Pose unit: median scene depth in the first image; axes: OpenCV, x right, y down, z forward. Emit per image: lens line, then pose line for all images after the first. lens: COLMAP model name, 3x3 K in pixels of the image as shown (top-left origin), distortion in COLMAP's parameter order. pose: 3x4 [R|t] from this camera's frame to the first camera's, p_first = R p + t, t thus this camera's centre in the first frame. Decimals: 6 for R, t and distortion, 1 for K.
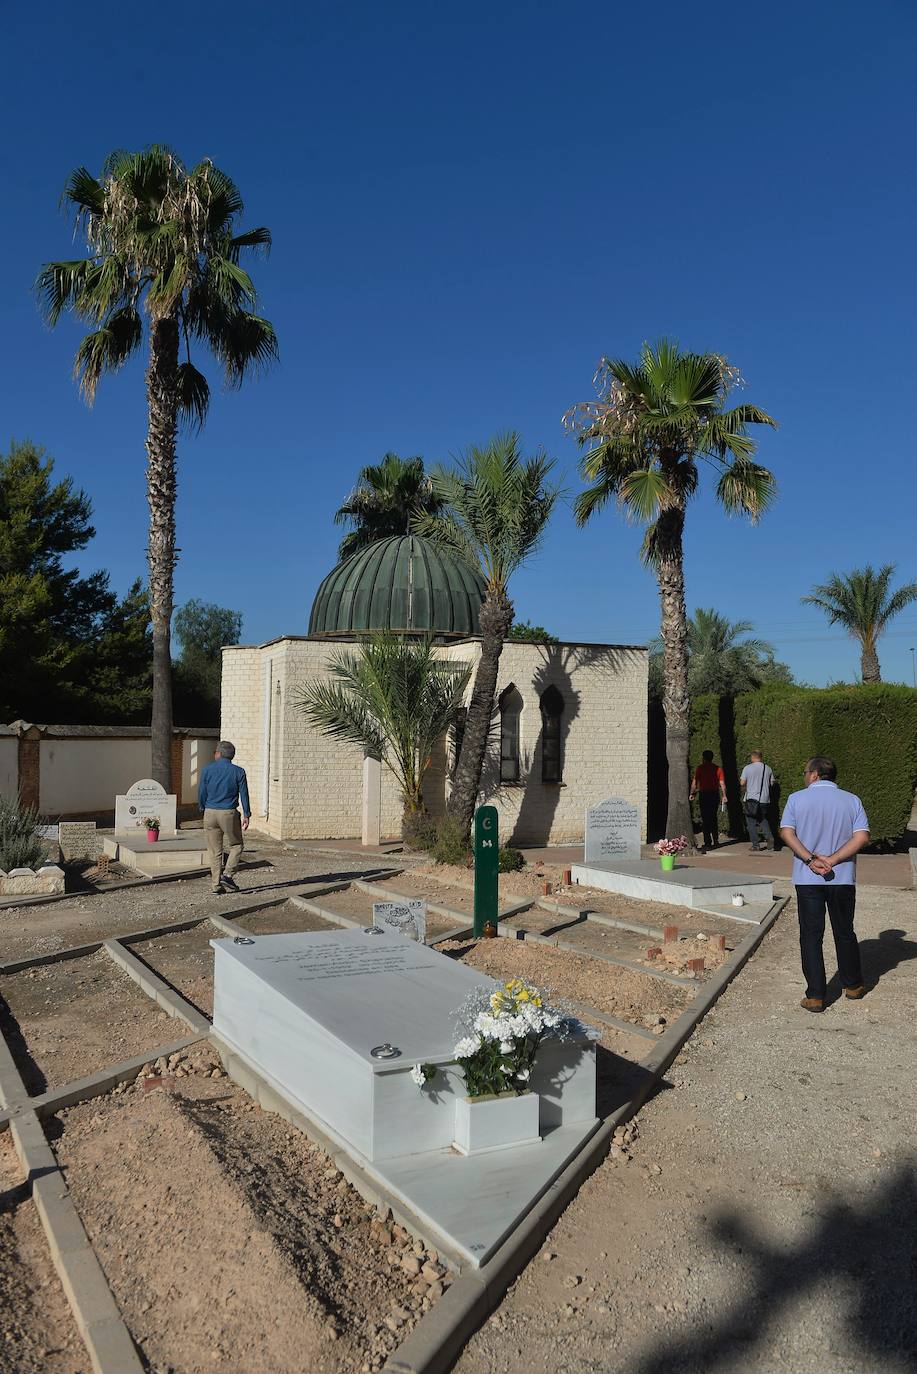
lens RADIAL K [[1061.7, 0, 458.5], [0, 1061.7, 687.0], [0, 0, 1]] dist [-0.007625, -0.012918]
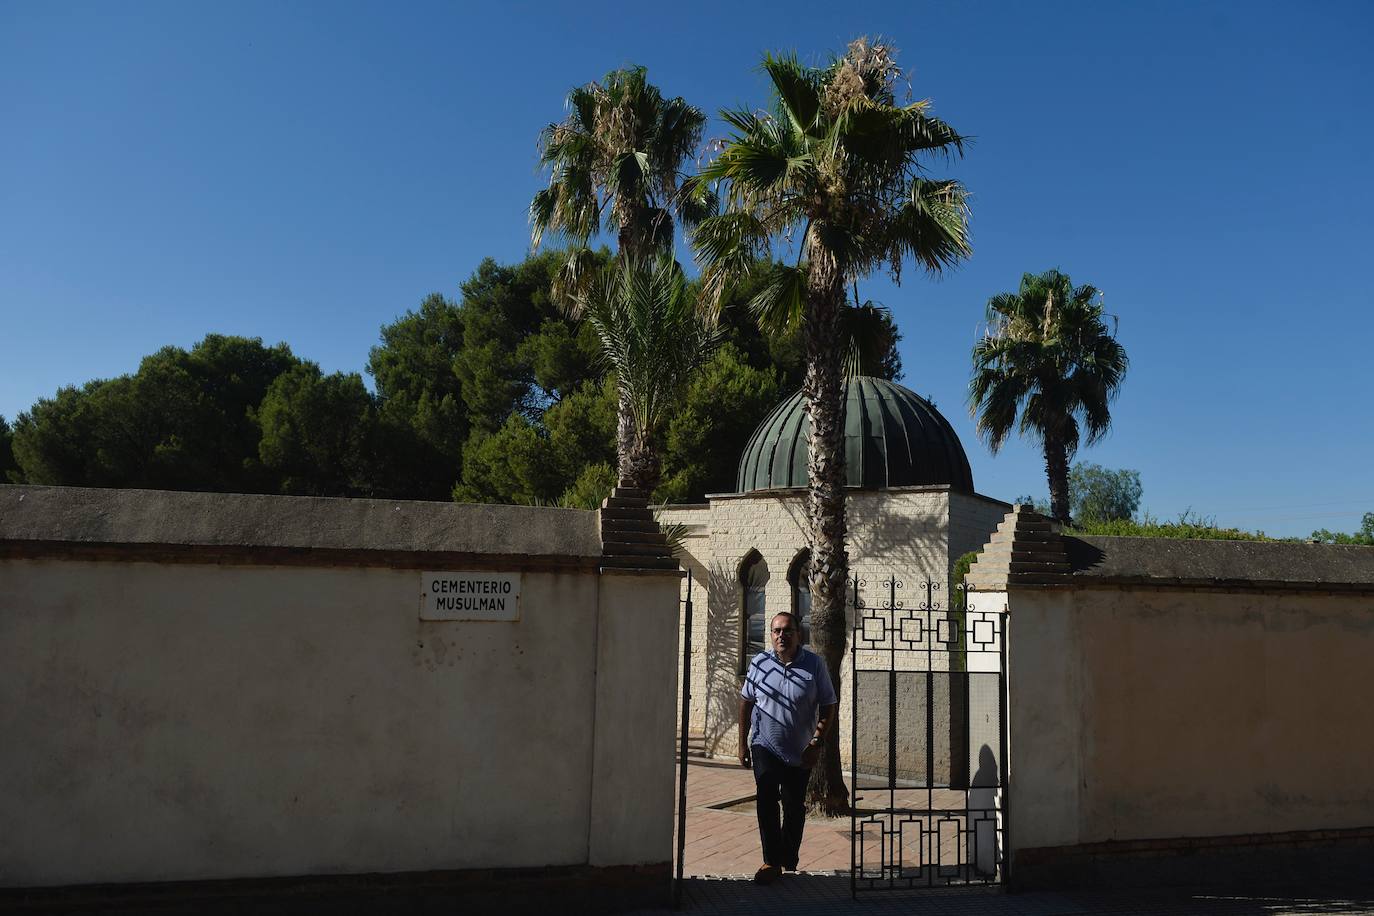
lens RADIAL K [[939.8, 0, 687.0], [0, 939.8, 458.0], [0, 0, 1]] dist [0.009557, -0.022872]
pose [[0.604761, -0.108096, -0.789037, 0.632226], [0.026499, 0.992929, -0.115717, 0.009633], [0.795966, 0.049072, 0.603349, 0.579831]]
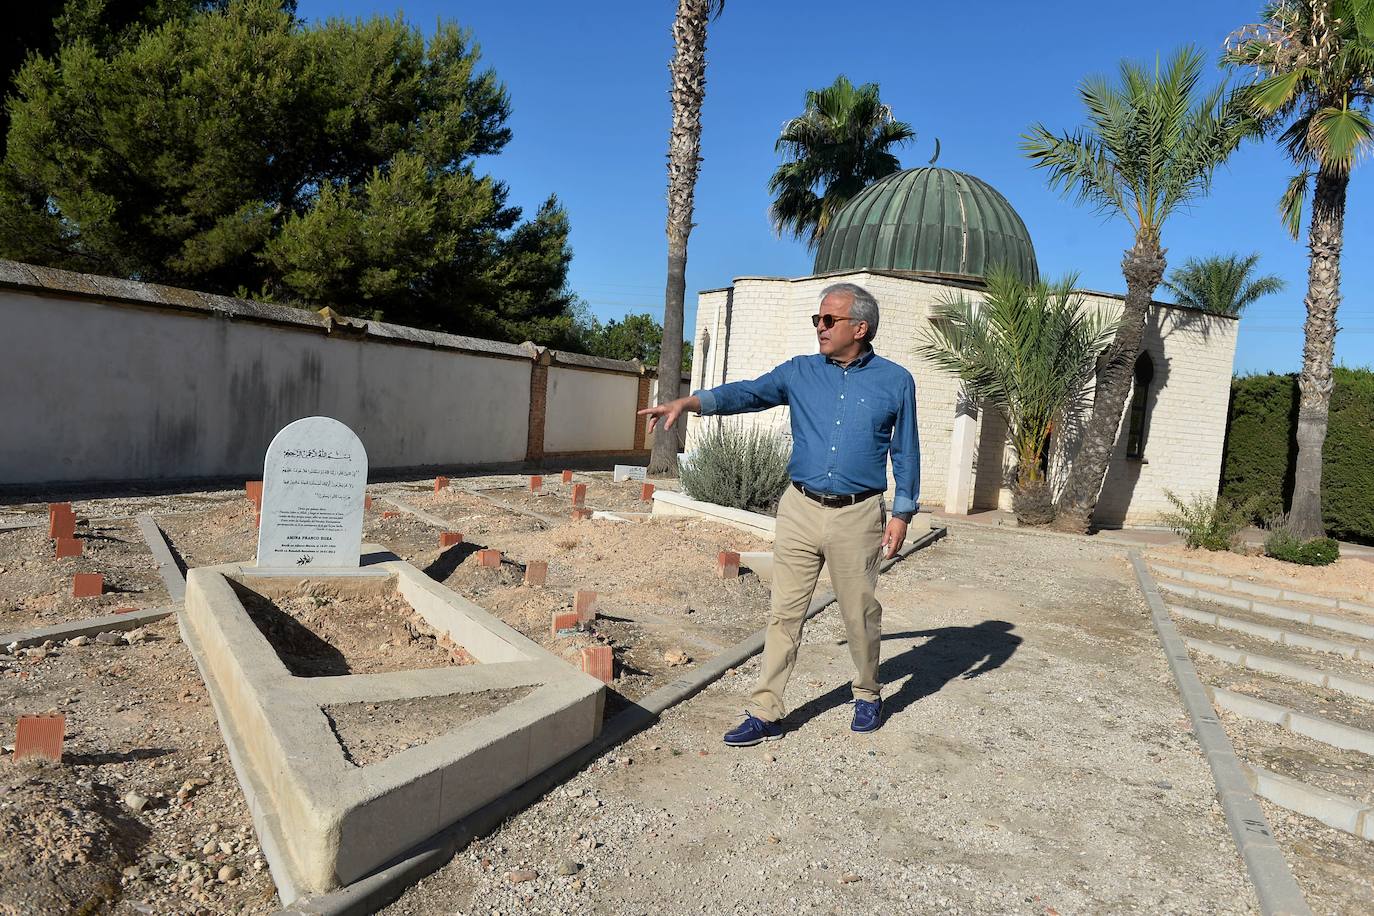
lens RADIAL K [[1061.7, 0, 707.0], [0, 1061.7, 471.5], [0, 0, 1]] dist [-0.007625, -0.012918]
pose [[0.995739, 0.073739, 0.055374, -0.359903], [-0.079675, 0.990280, 0.114004, 0.030466], [-0.046429, -0.117930, 0.991936, 0.135559]]
